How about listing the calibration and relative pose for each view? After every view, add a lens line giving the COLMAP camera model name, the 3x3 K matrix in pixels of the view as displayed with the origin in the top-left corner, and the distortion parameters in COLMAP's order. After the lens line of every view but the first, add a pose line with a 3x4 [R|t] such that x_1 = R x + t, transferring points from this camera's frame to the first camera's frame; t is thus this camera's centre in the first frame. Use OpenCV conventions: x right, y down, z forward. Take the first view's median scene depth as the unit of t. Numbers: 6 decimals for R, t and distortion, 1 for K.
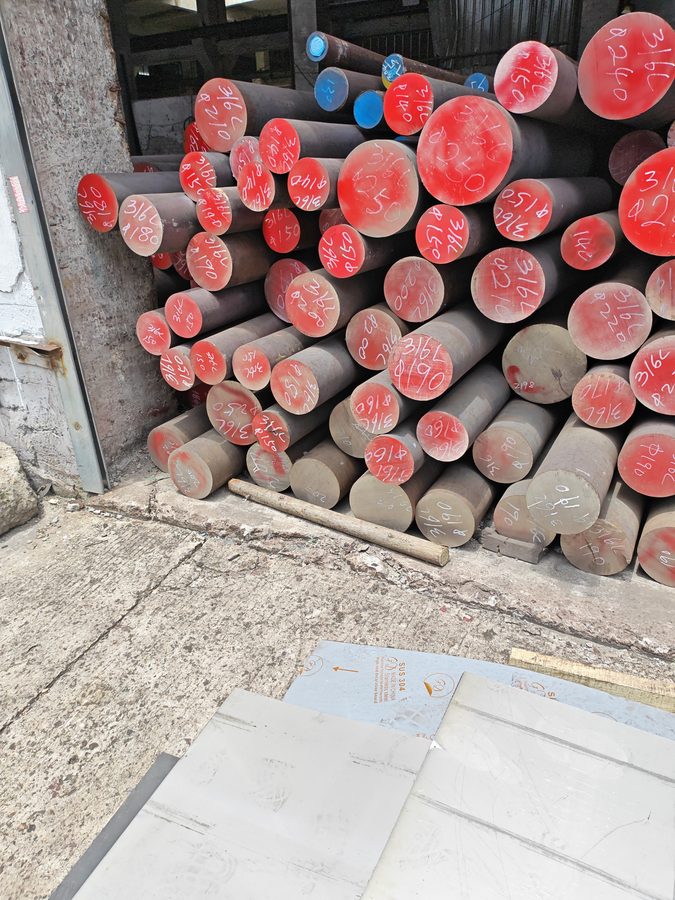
lens RADIAL K [[629.3, 0, 345.4], [0, 629.3, 449.1], [0, 0, 1]] dist [0.041981, 0.000310]
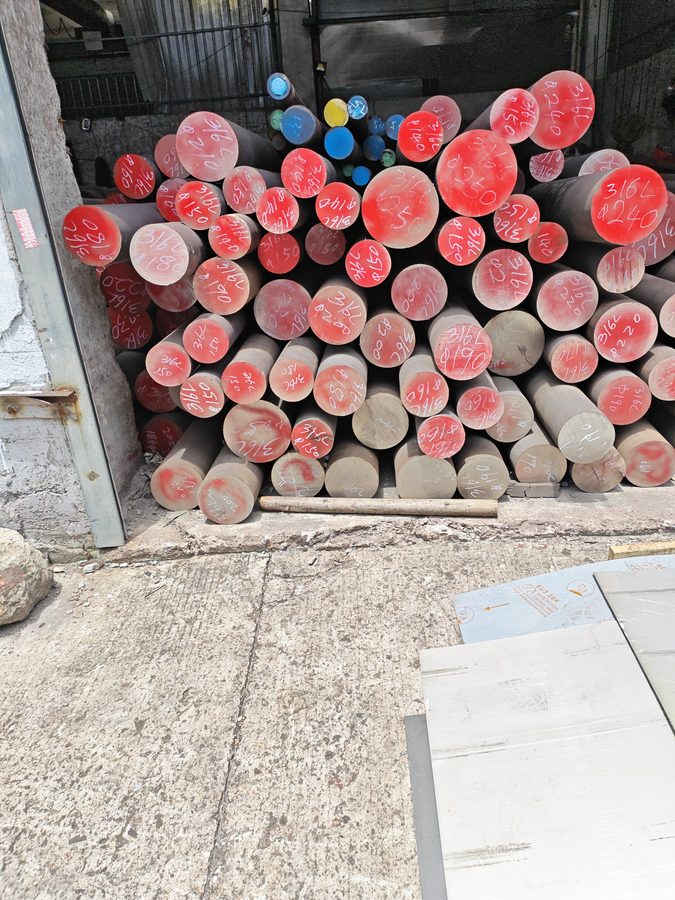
lens RADIAL K [[622.9, 0, 373.9], [0, 622.9, 451.7], [0, 0, 1]] dist [0.008227, 0.060948]
pose [[0.894404, -0.191209, 0.404327, -0.496455], [0.210191, 0.977657, -0.002618, 0.020040], [-0.394793, 0.087327, 0.914611, 0.007493]]
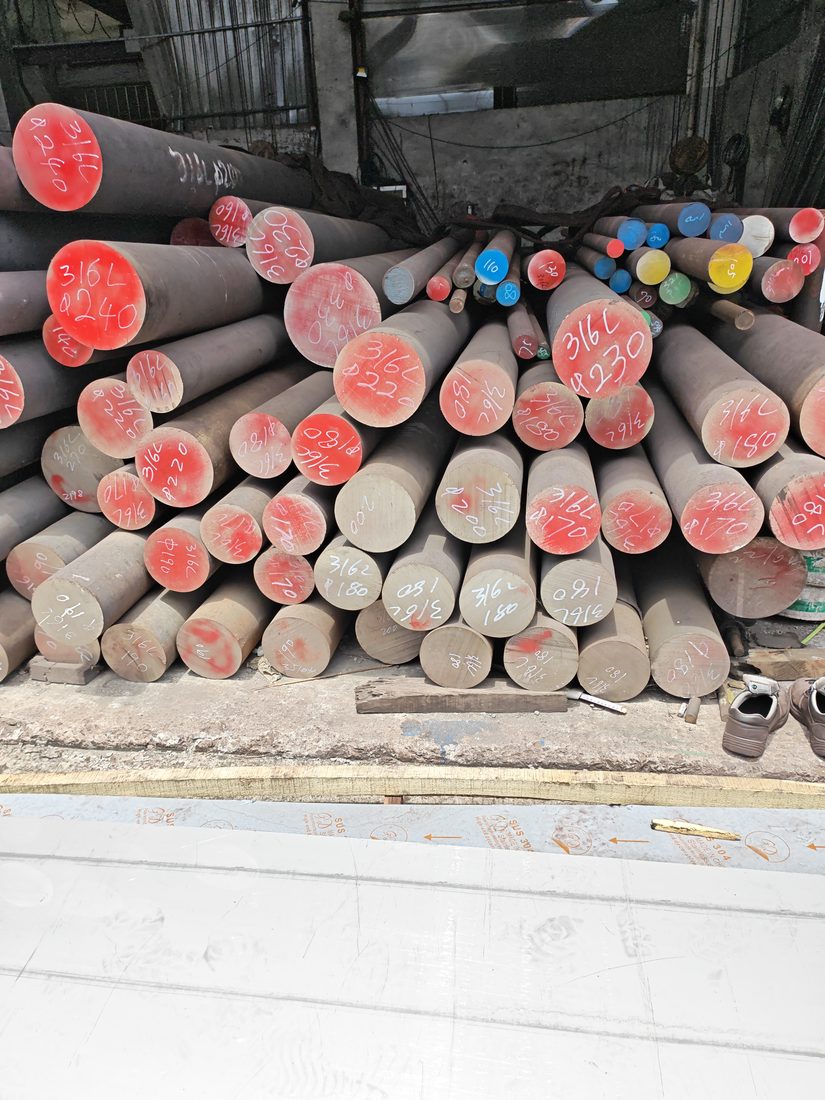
lens RADIAL K [[765.0, 0, 429.8], [0, 765.0, 569.5], [0, 0, 1]] dist [0.035209, 0.001838]
pose [[0.940876, -0.145379, 0.305970, 0.444469], [0.151279, 0.988481, 0.004478, 0.084141], [-0.303097, 0.042073, 0.952031, -0.227562]]
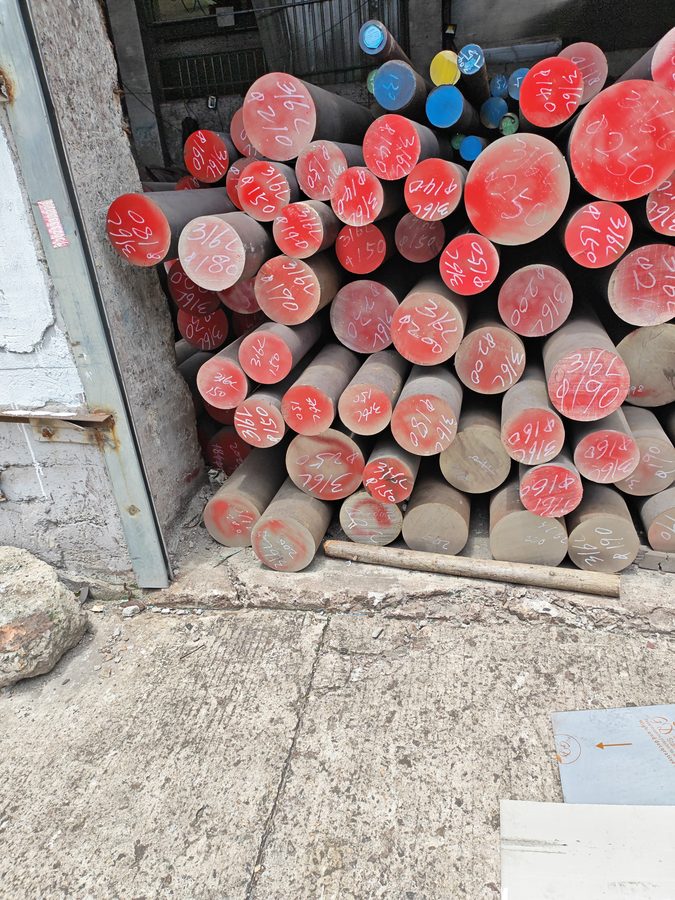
lens RADIAL K [[626.7, 0, 372.2], [0, 626.7, 461.2], [0, 0, 1]] dist [0.037768, -0.004332]
pose [[0.959681, -0.150558, 0.237369, -0.371544], [0.152457, 0.988255, 0.010444, -0.071423], [-0.236154, 0.026165, 0.971363, 0.187443]]
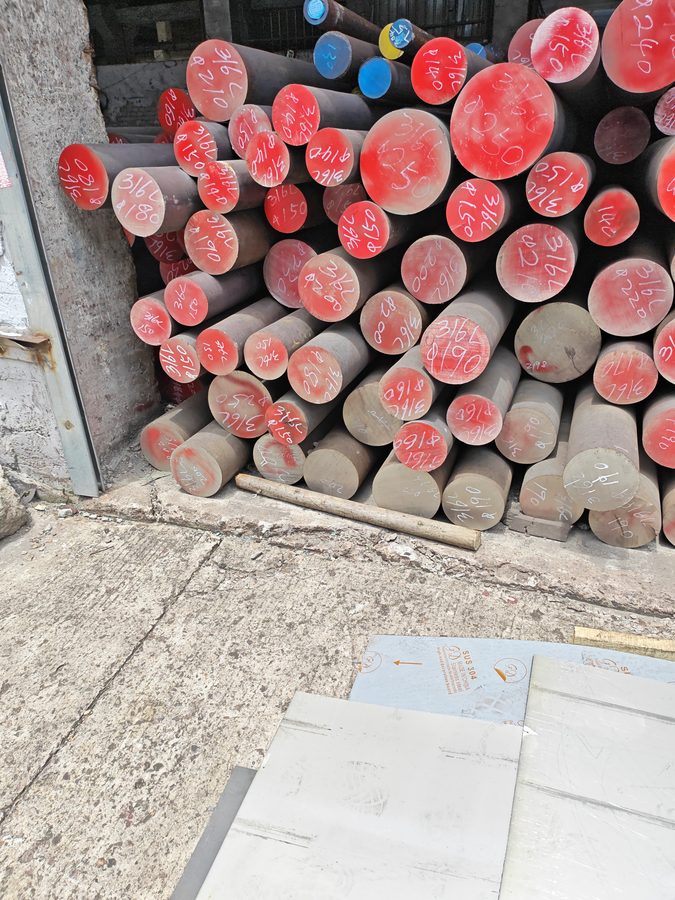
lens RADIAL K [[624.4, 0, 351.9], [0, 624.4, 463.9], [0, 0, 1]] dist [0.005975, 0.052096]
pose [[0.991166, -0.051112, 0.122385, -0.151982], [0.045238, 0.997709, 0.050304, -0.009306], [-0.124676, -0.044323, 0.991207, 0.051892]]
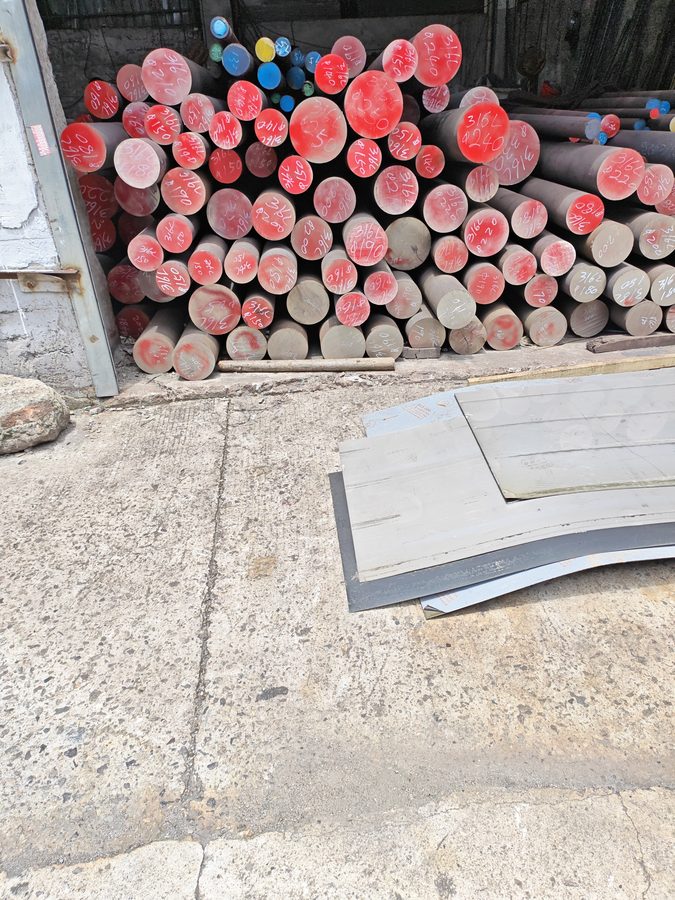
lens RADIAL K [[601.2, 0, 356.1], [0, 601.2, 458.1], [0, 0, 1]] dist [0.029583, 0.006919]
pose [[0.851045, -0.259947, 0.456234, -0.694159], [0.226849, 0.965612, 0.127018, 0.181720], [-0.473563, -0.004601, 0.880748, -0.328892]]
